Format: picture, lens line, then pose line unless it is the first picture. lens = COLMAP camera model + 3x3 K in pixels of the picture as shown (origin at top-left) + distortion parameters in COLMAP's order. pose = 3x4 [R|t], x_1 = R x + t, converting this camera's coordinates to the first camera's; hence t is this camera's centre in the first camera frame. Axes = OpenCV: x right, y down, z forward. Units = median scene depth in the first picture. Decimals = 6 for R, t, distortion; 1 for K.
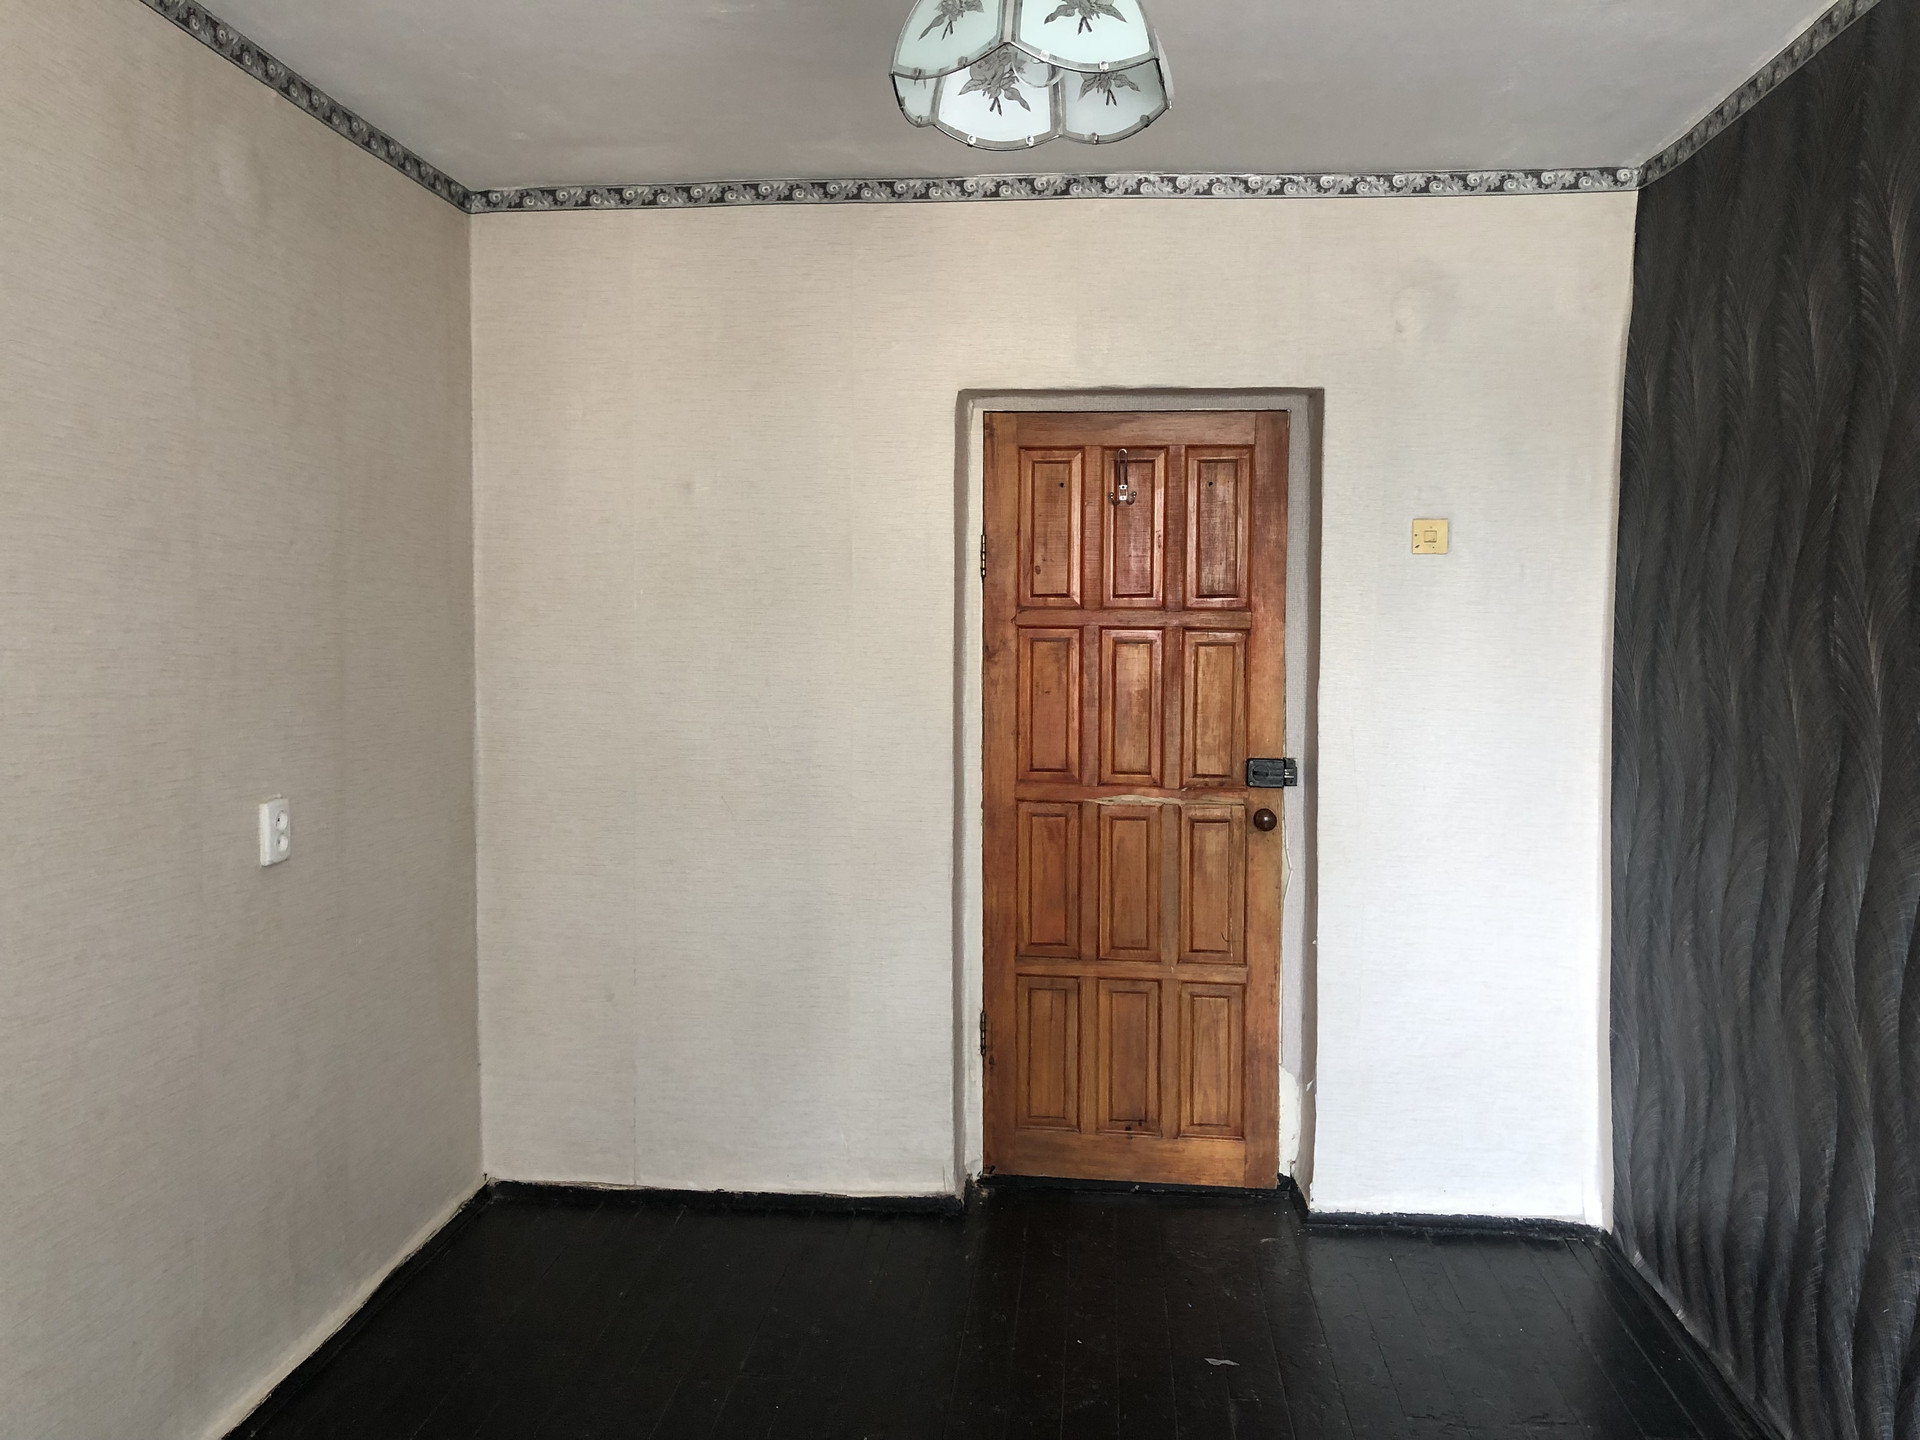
lens RADIAL K [[1608.3, 0, 957.9], [0, 1608.3, 731.6], [0, 0, 1]] dist [0.006484, 0.010438]
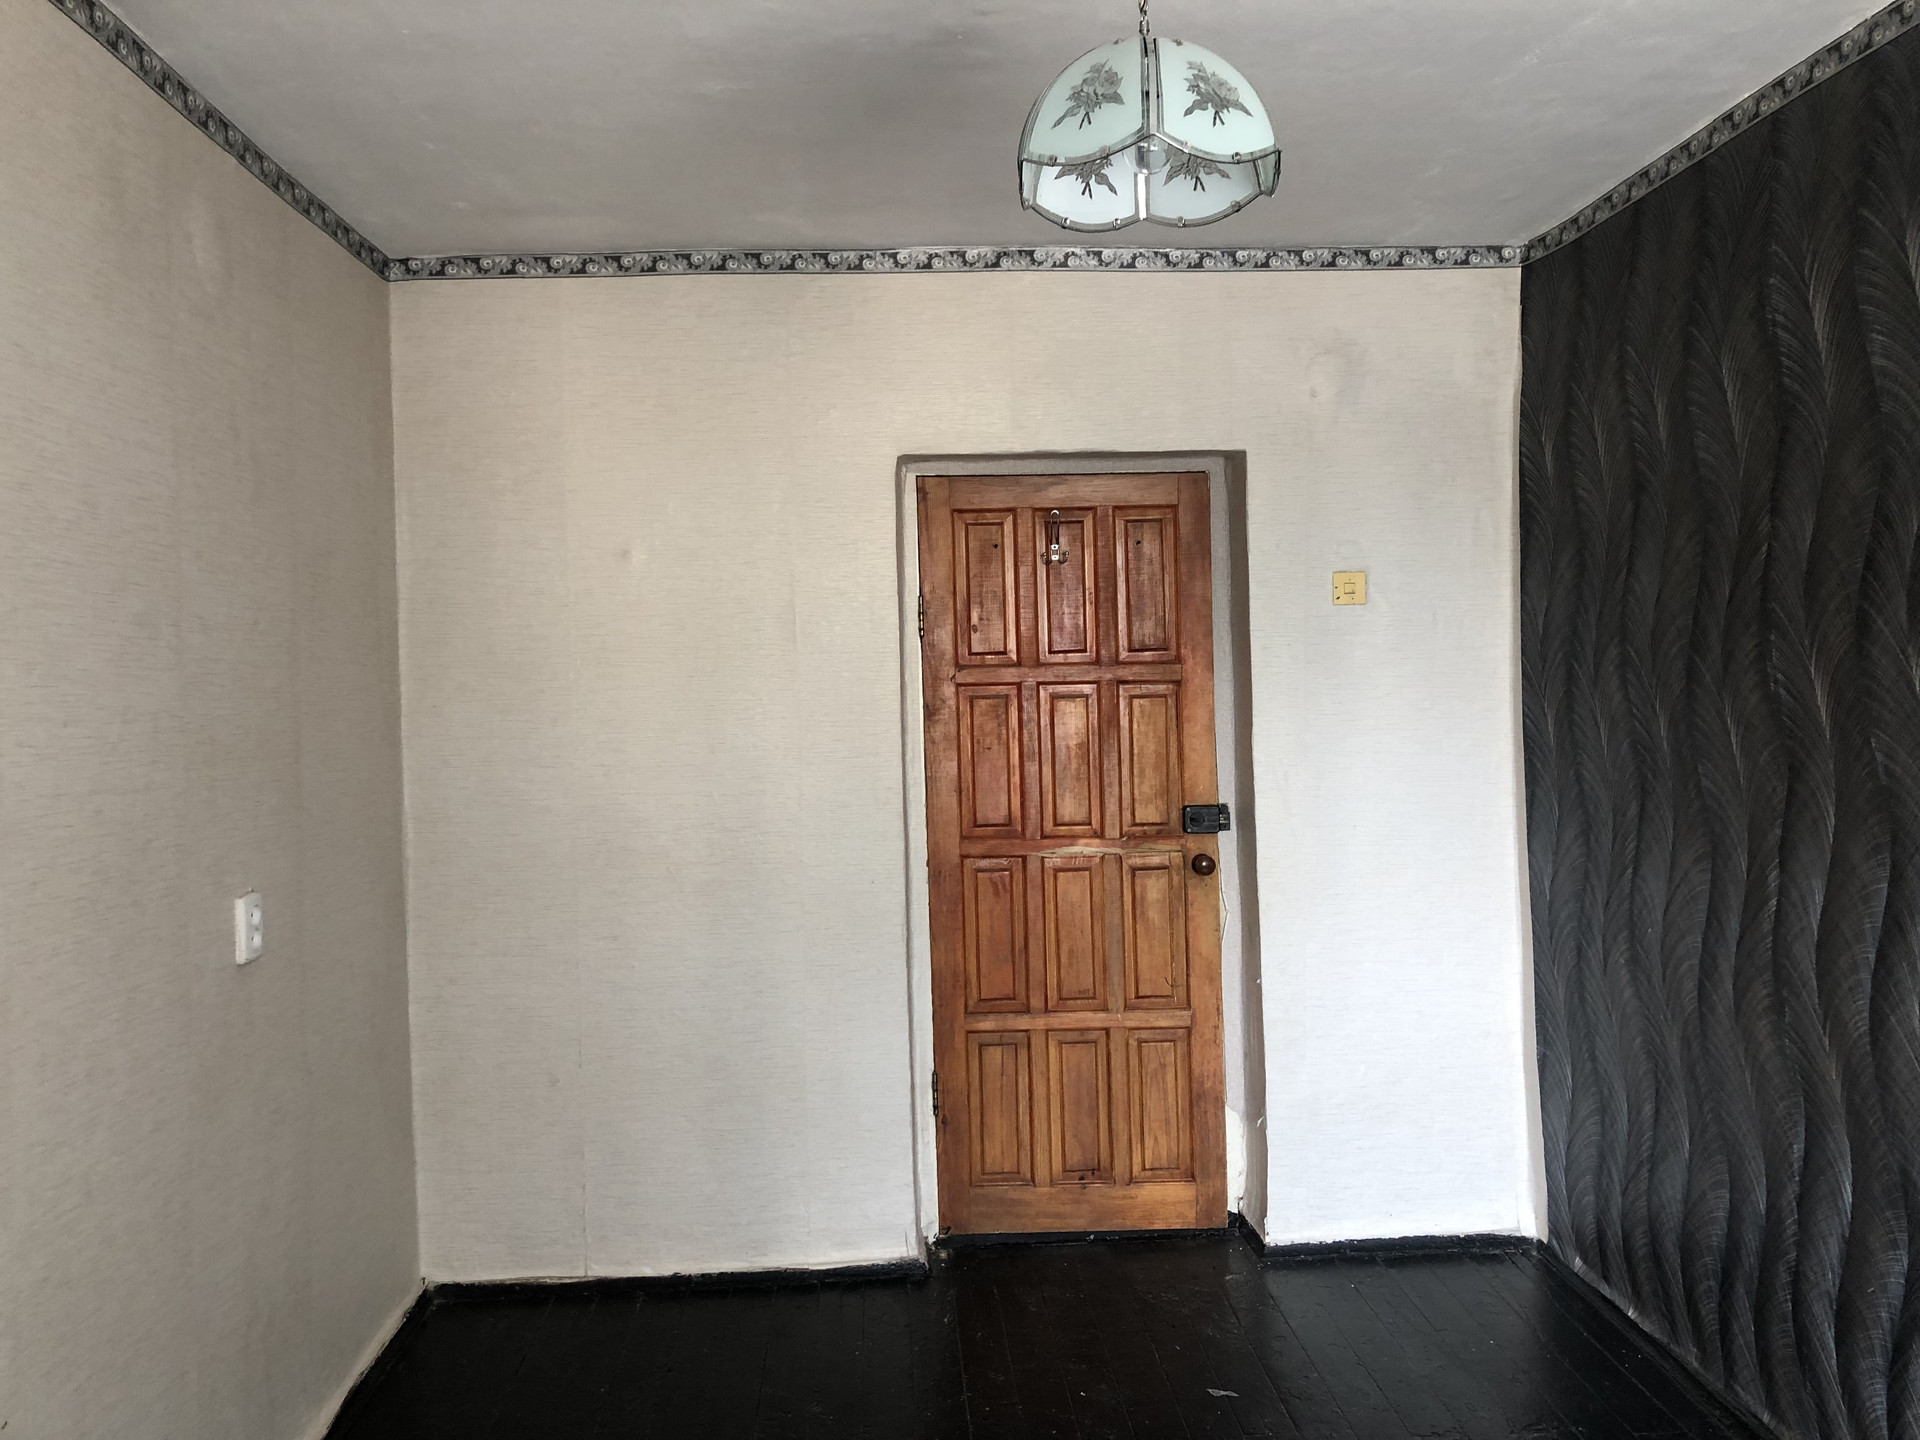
lens RADIAL K [[1608.3, 0, 947.9], [0, 1608.3, 713.2], [0, 0, 1]] dist [0.006484, 0.010438]
pose [[0.988417, -0.034380, 0.147819, -0.125804], [0.041145, 0.998229, -0.042958, -0.004966], [-0.146080, 0.048542, 0.988081, -0.000353]]
